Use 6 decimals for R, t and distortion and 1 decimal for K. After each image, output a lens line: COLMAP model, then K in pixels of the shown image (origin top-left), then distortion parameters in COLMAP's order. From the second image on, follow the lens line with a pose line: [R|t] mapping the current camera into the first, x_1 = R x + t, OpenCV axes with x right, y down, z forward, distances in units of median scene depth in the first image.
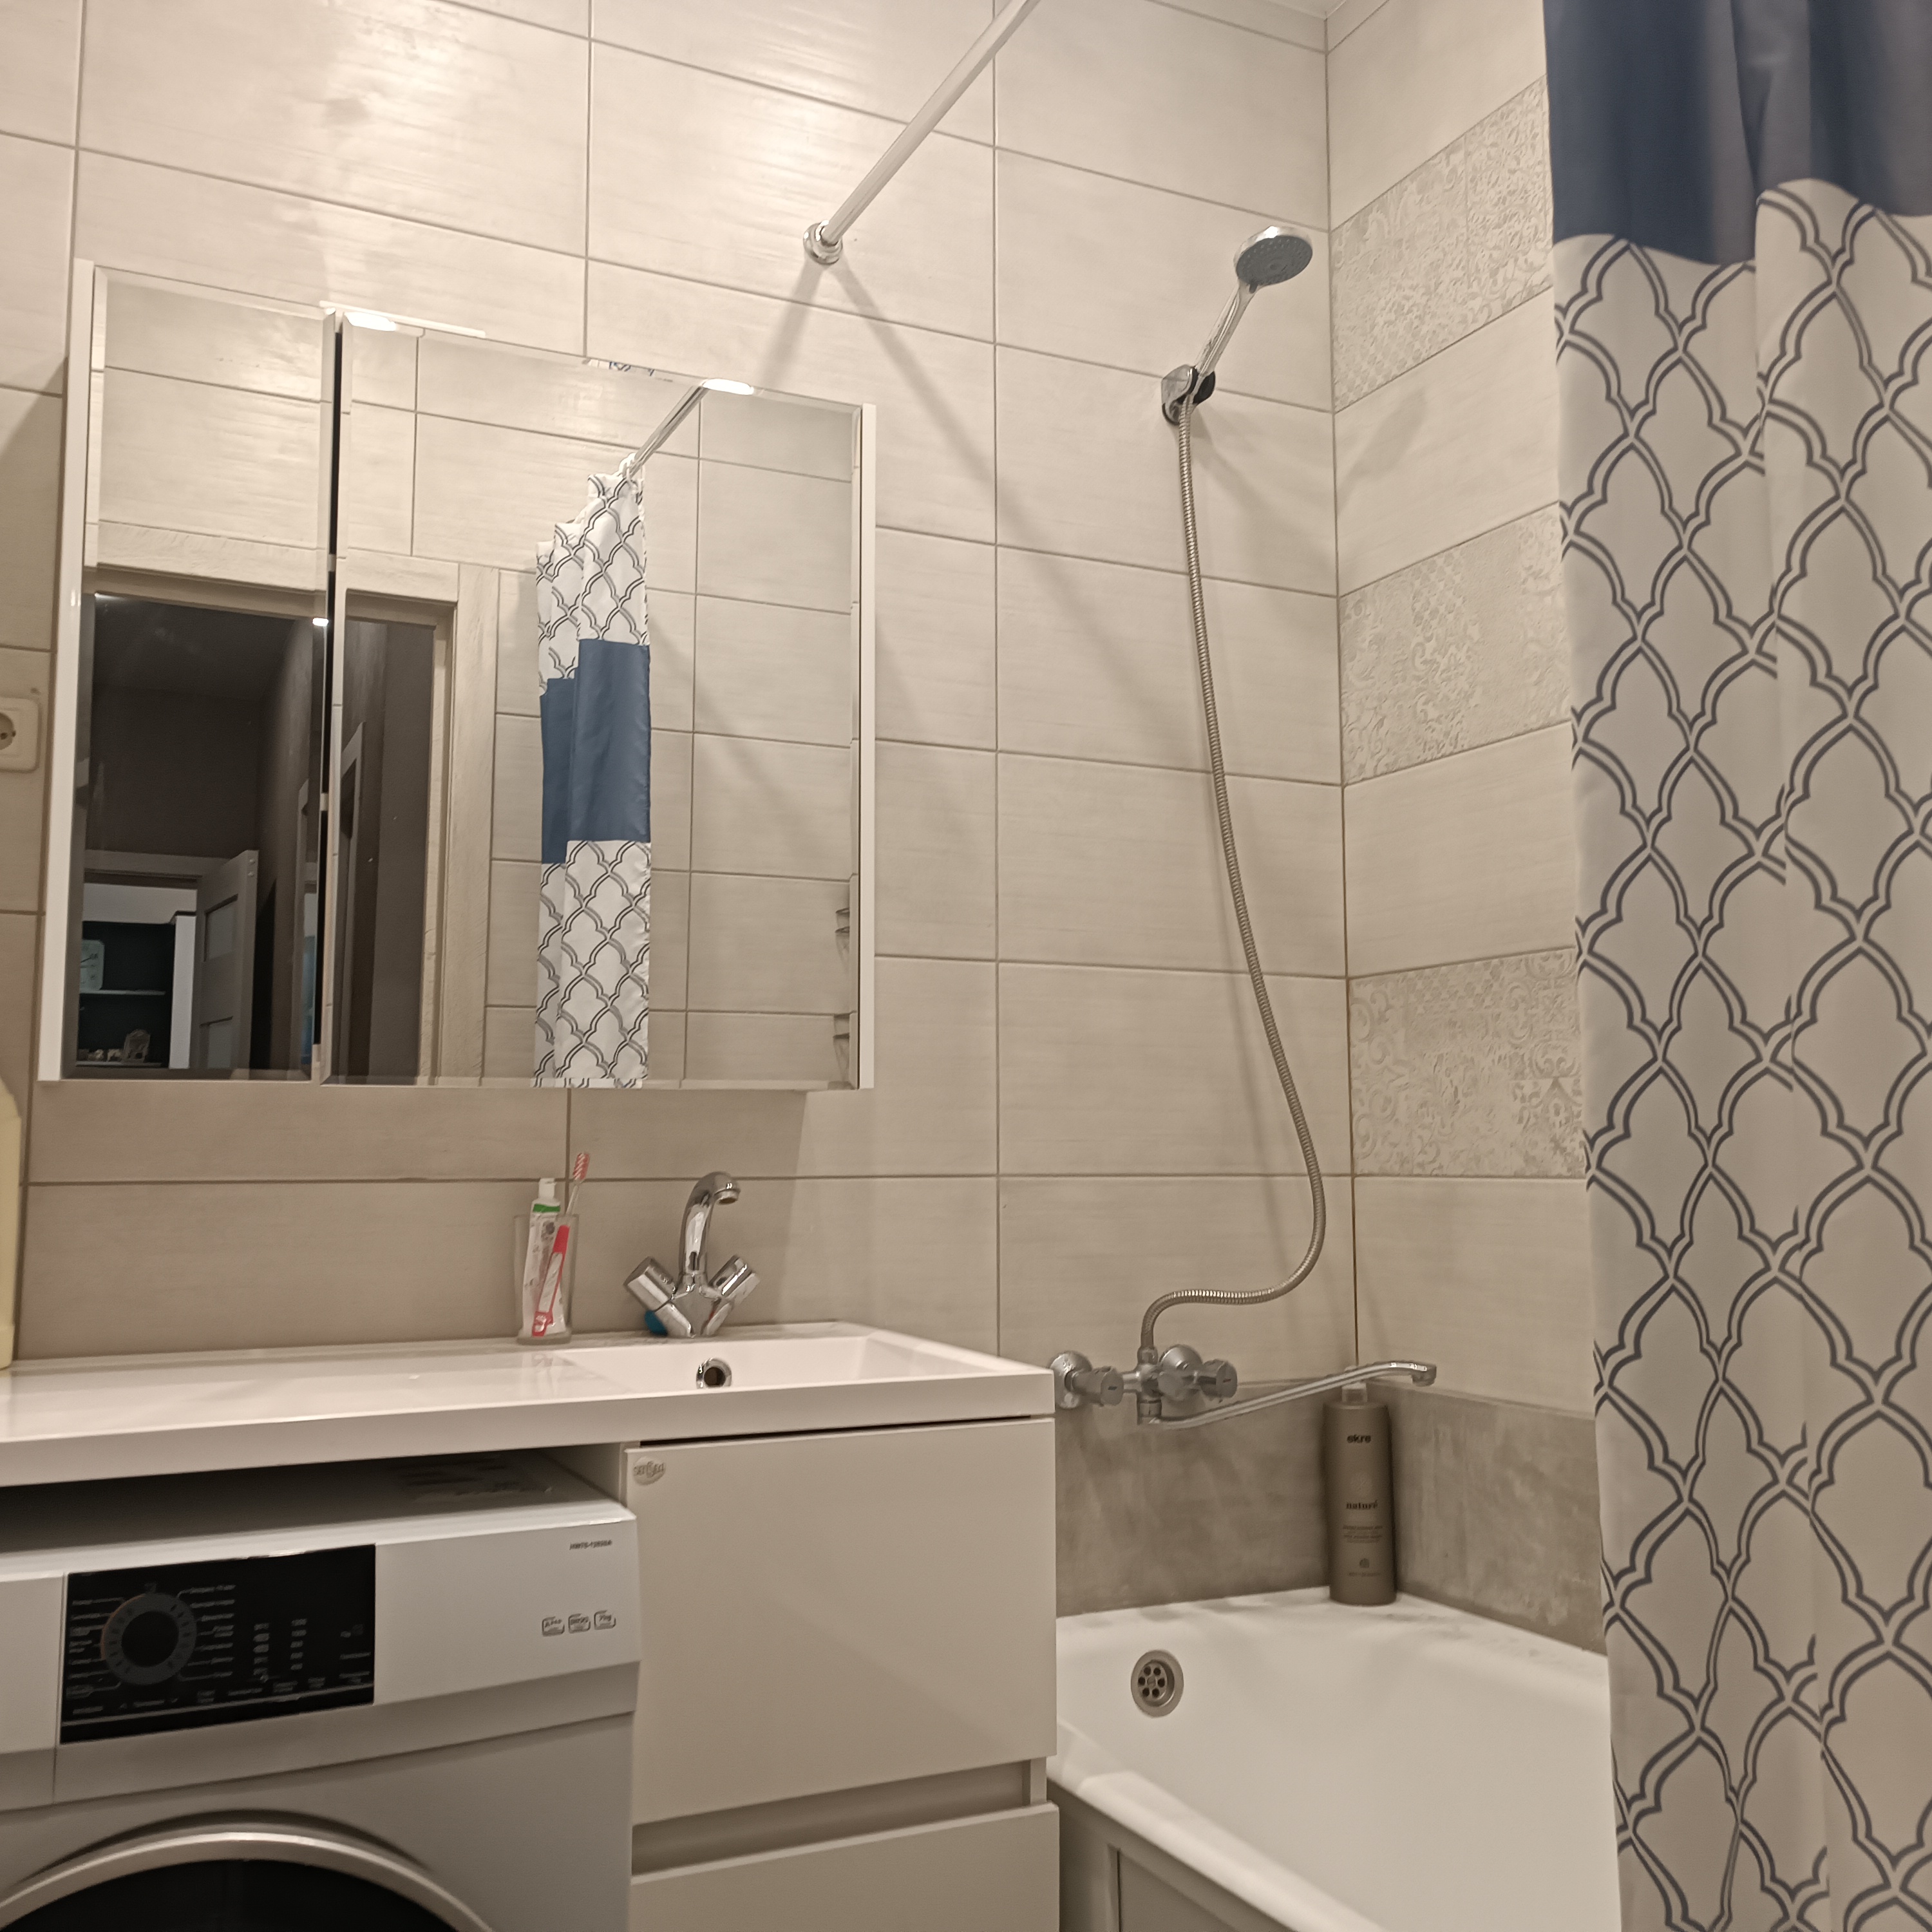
lens RADIAL K [[1866.4, 0, 973.5], [0, 1866.4, 959.5], [0, 0, 1]] dist [0.025988, -0.004854]
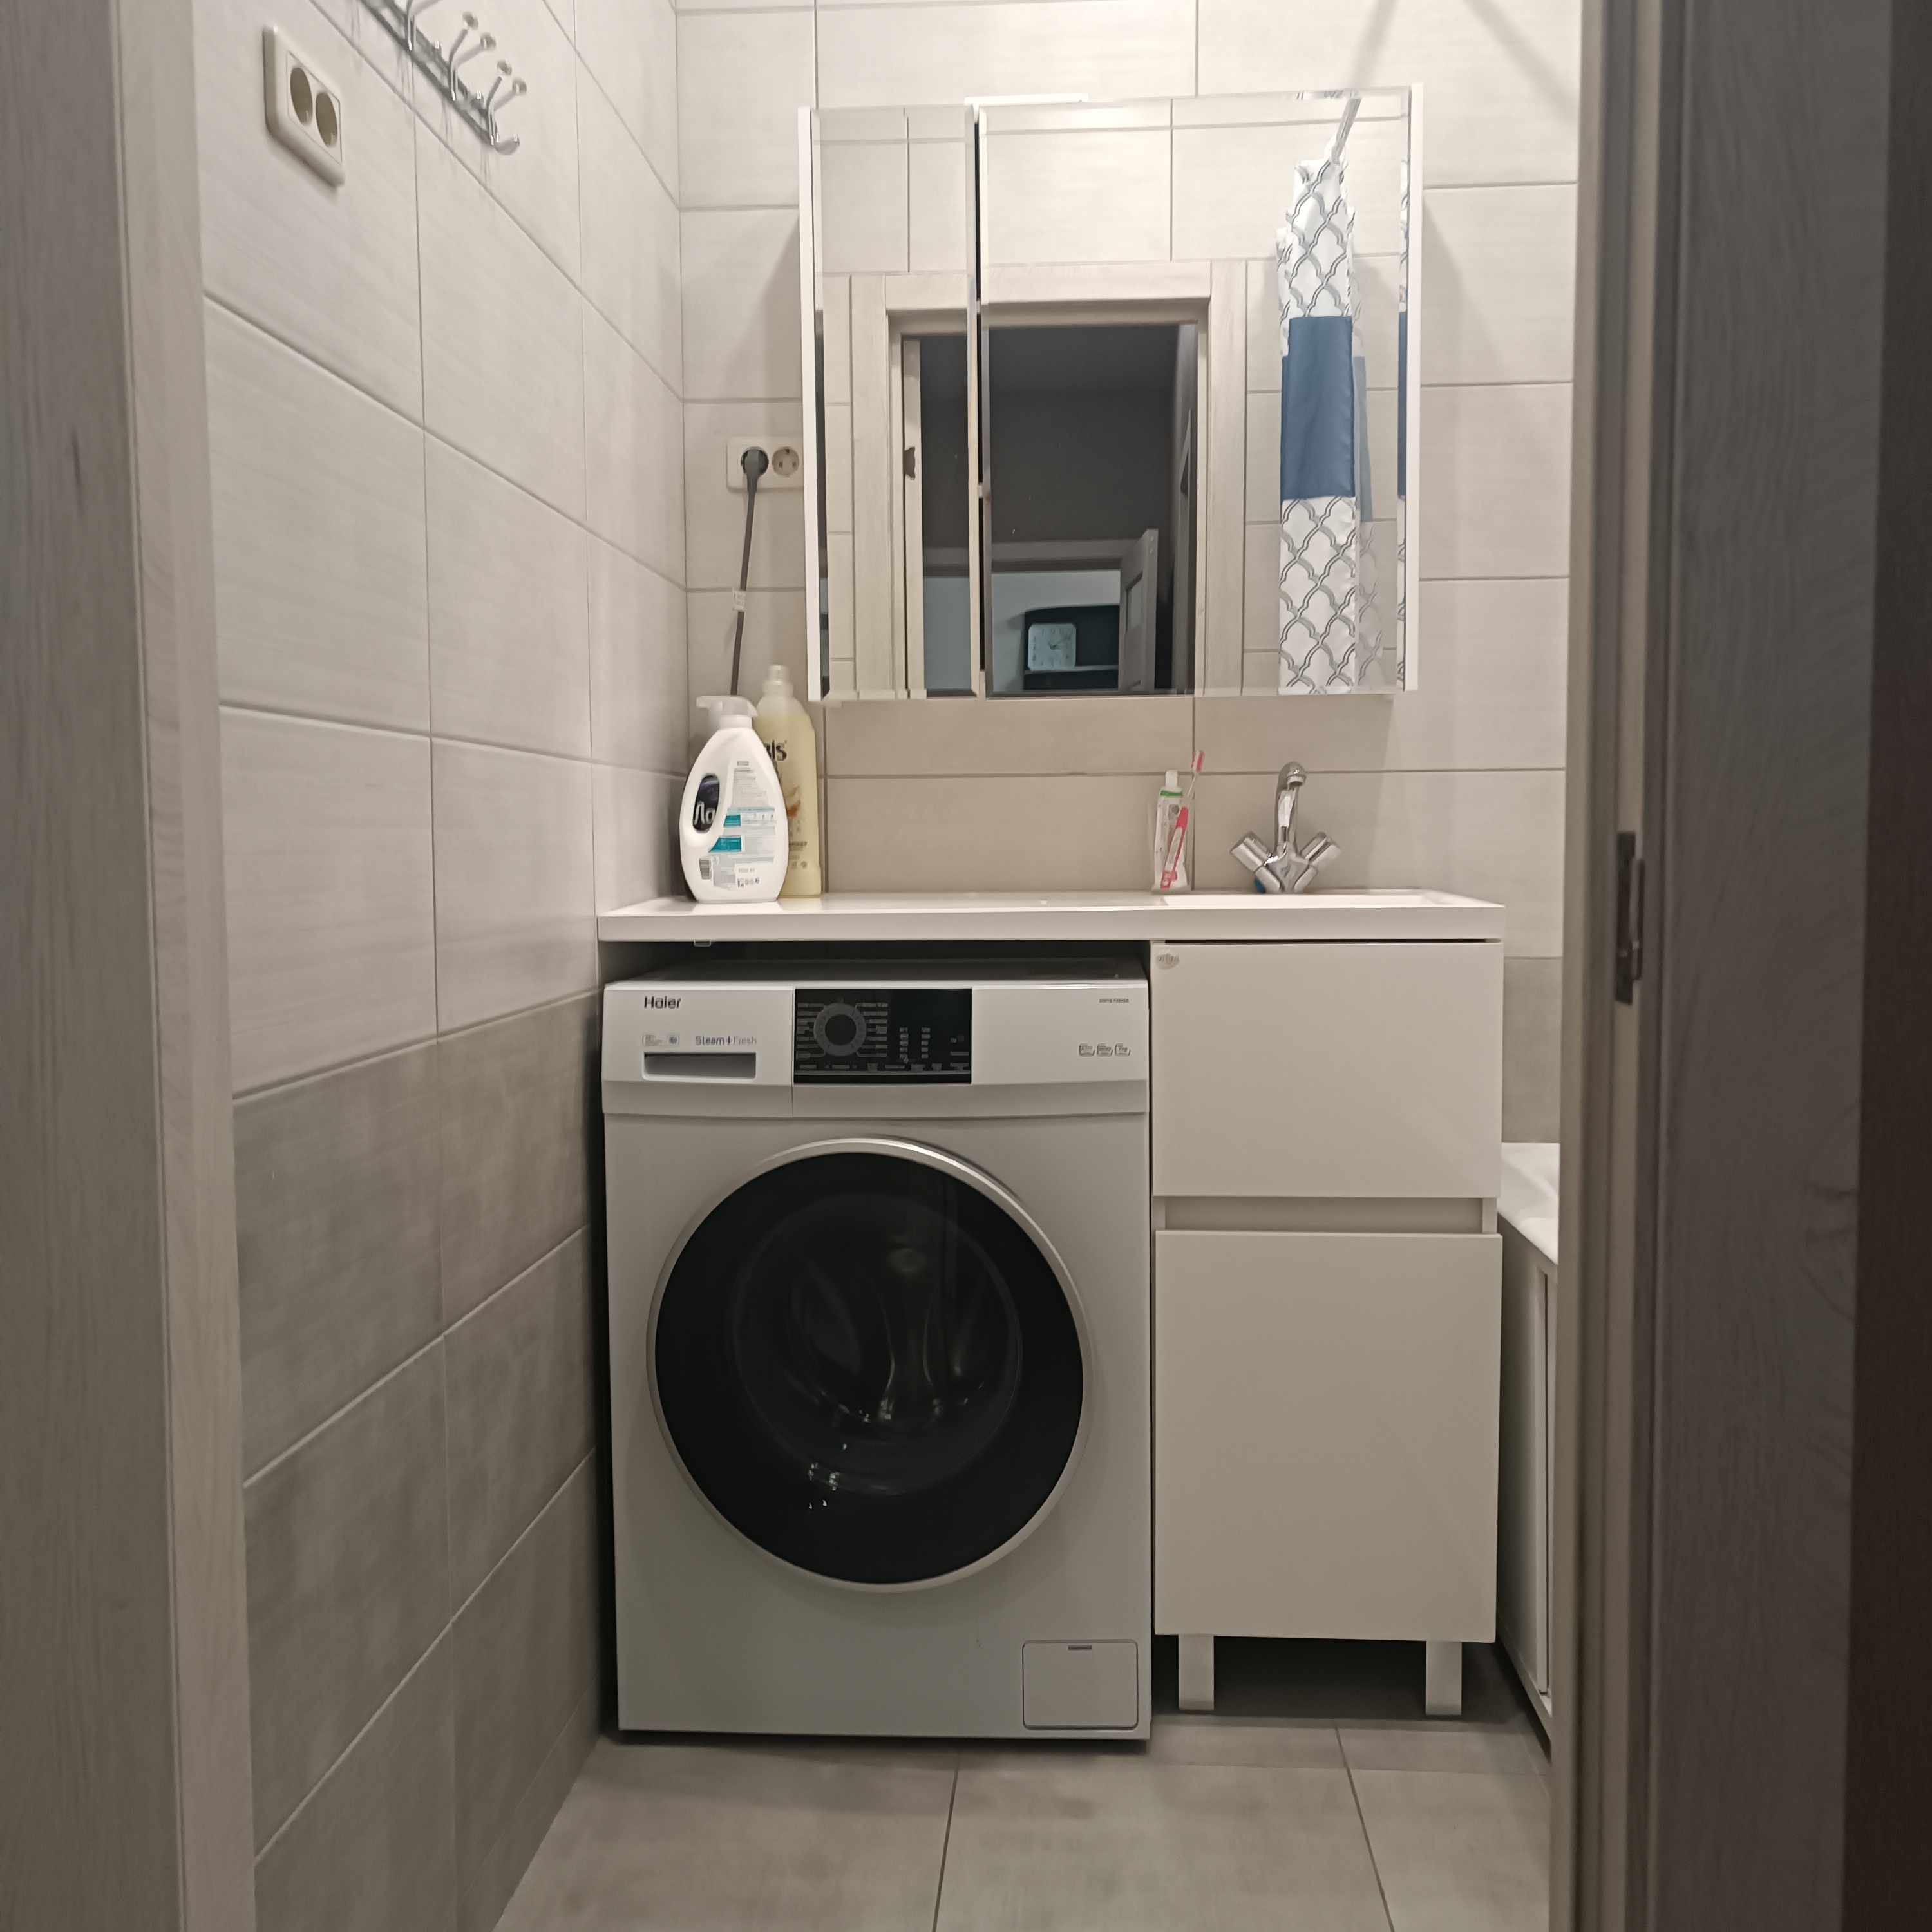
lens RADIAL K [[1970.2, 0, 967.1], [0, 1970.2, 877.0], [0, 0, 1]] dist [0.007461, 0.304805]
pose [[0.870076, 0.003438, -0.492905, 0.272298], [0.059344, 0.991971, 0.111673, 0.023819], [0.489332, -0.126415, 0.862887, -0.221505]]
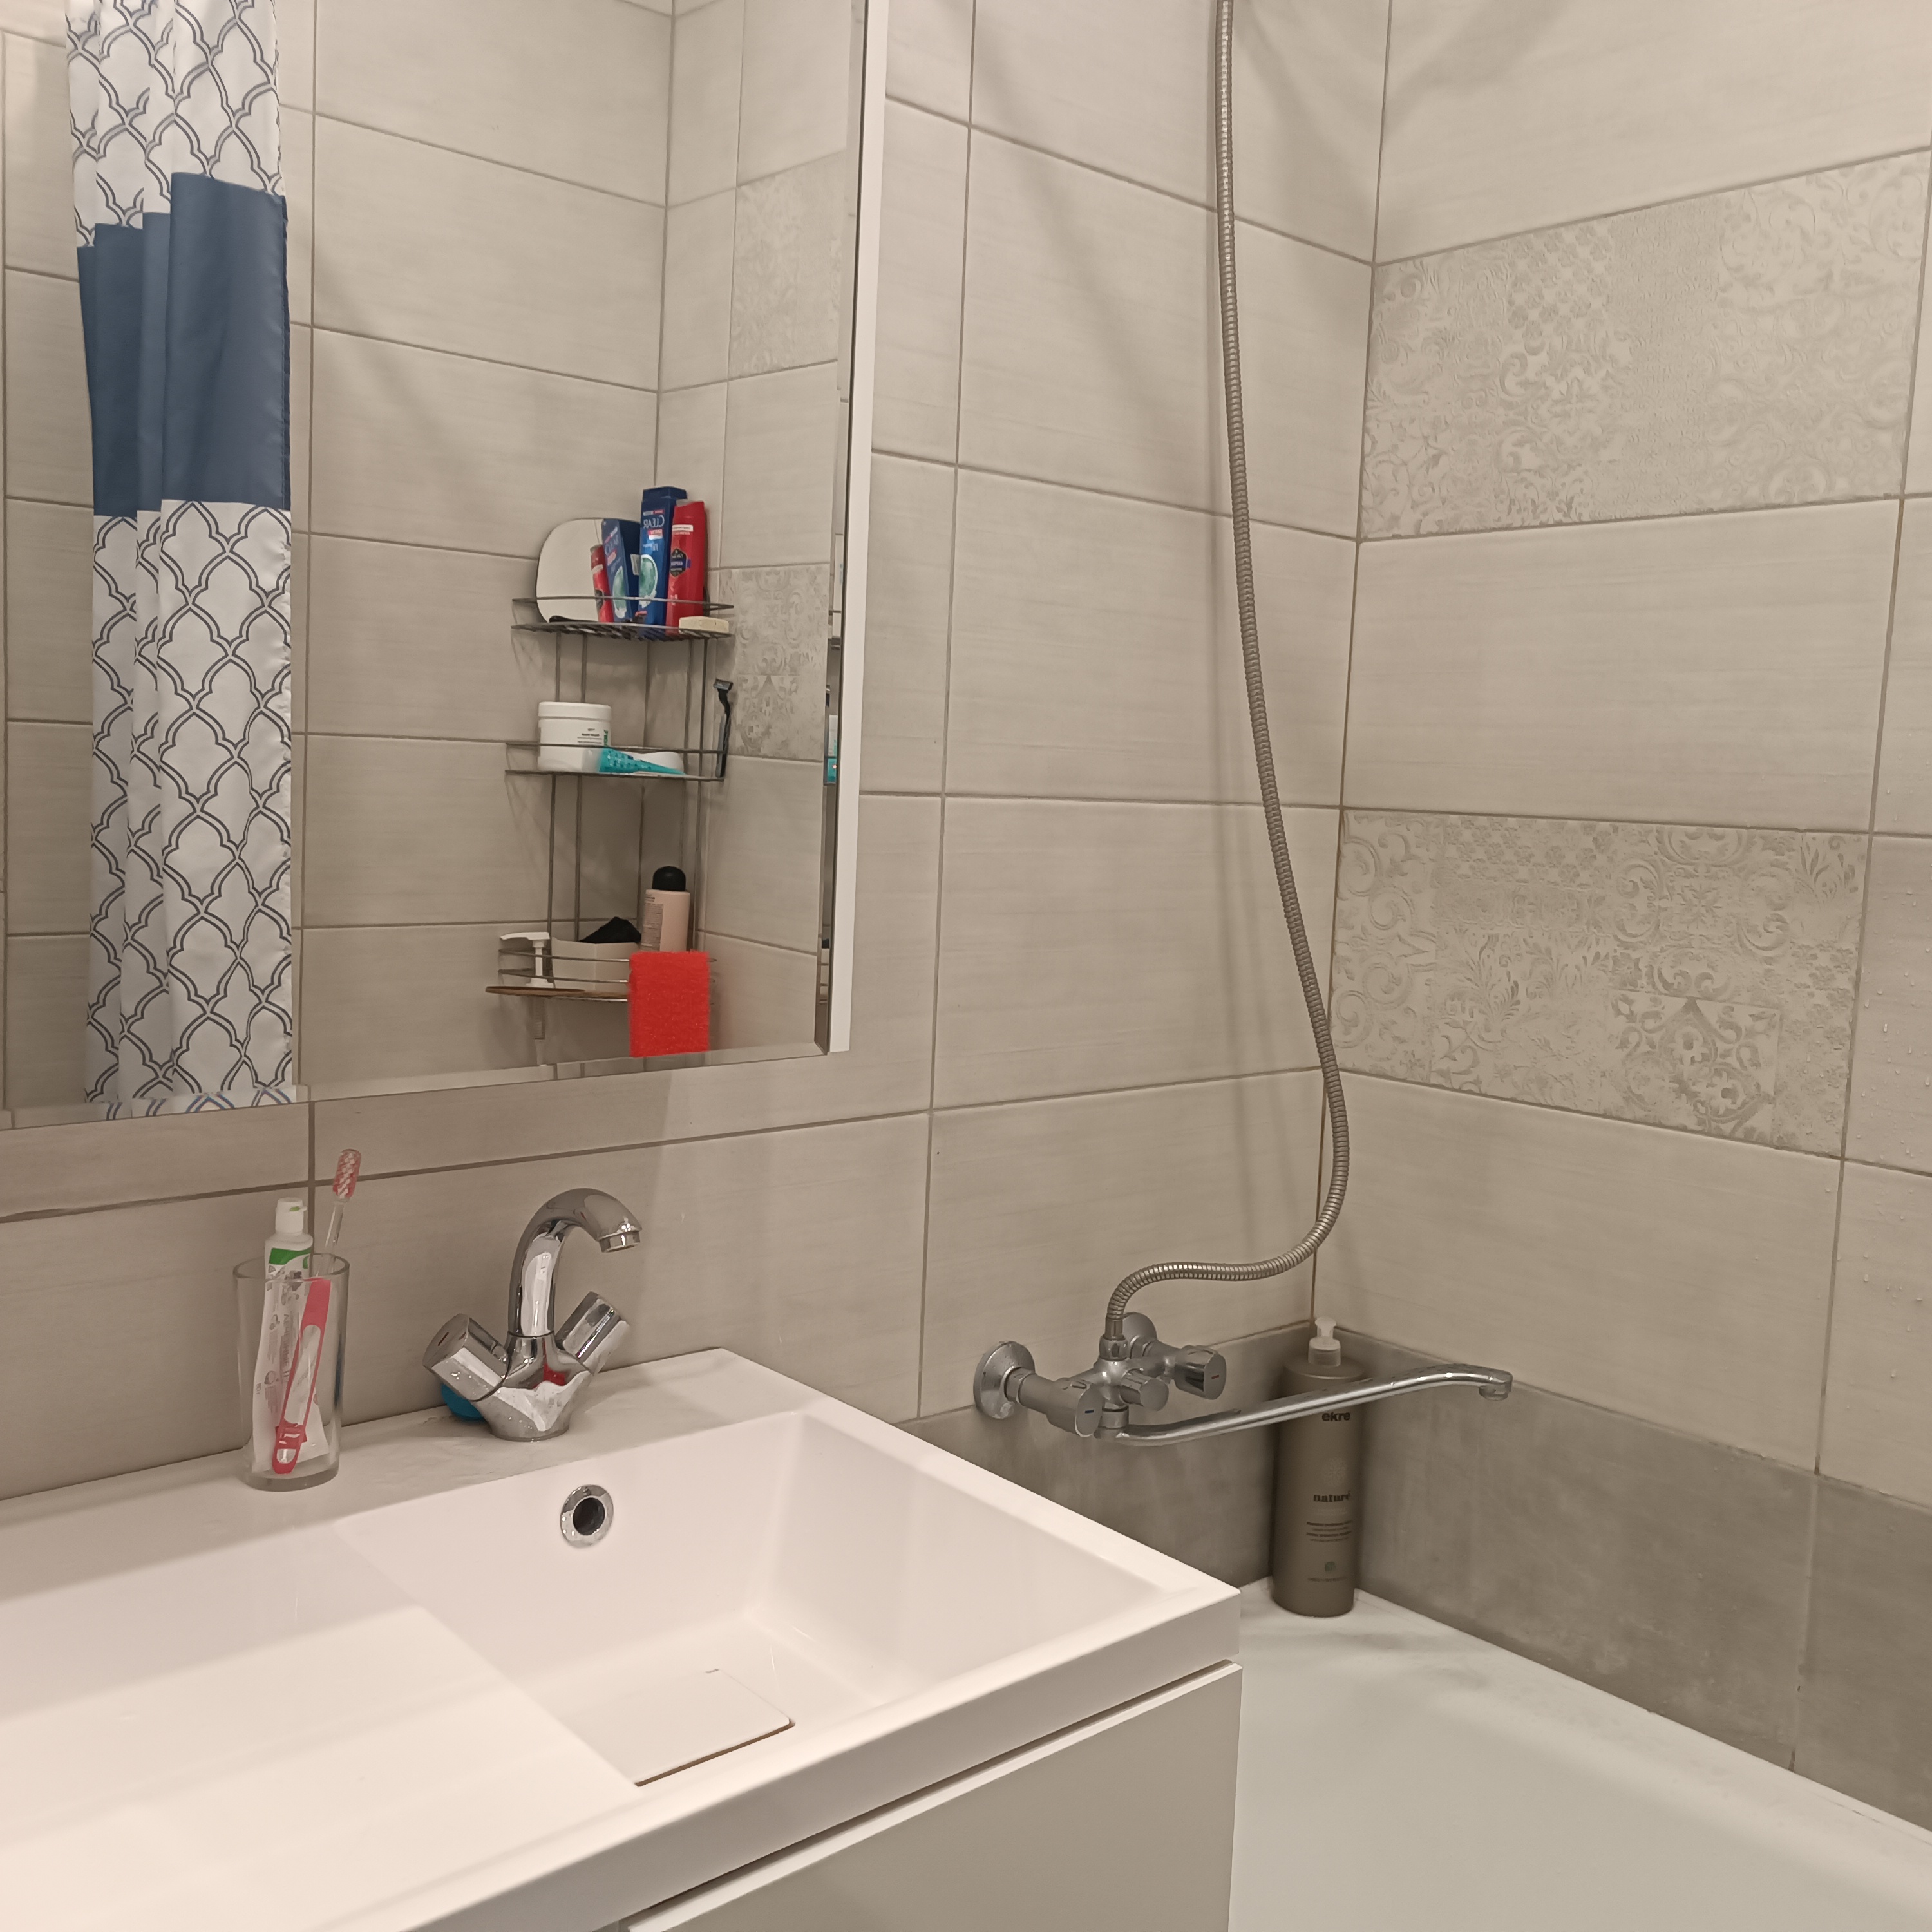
lens RADIAL K [[1866.4, 0, 973.5], [0, 1866.4, 959.5], [0, 0, 1]] dist [0.025988, -0.004854]
pose [[0.961409, 0.015426, 0.274689, -0.154474], [-0.072473, 0.977363, 0.198768, -0.072721], [-0.265405, -0.211005, 0.940764, 0.345258]]
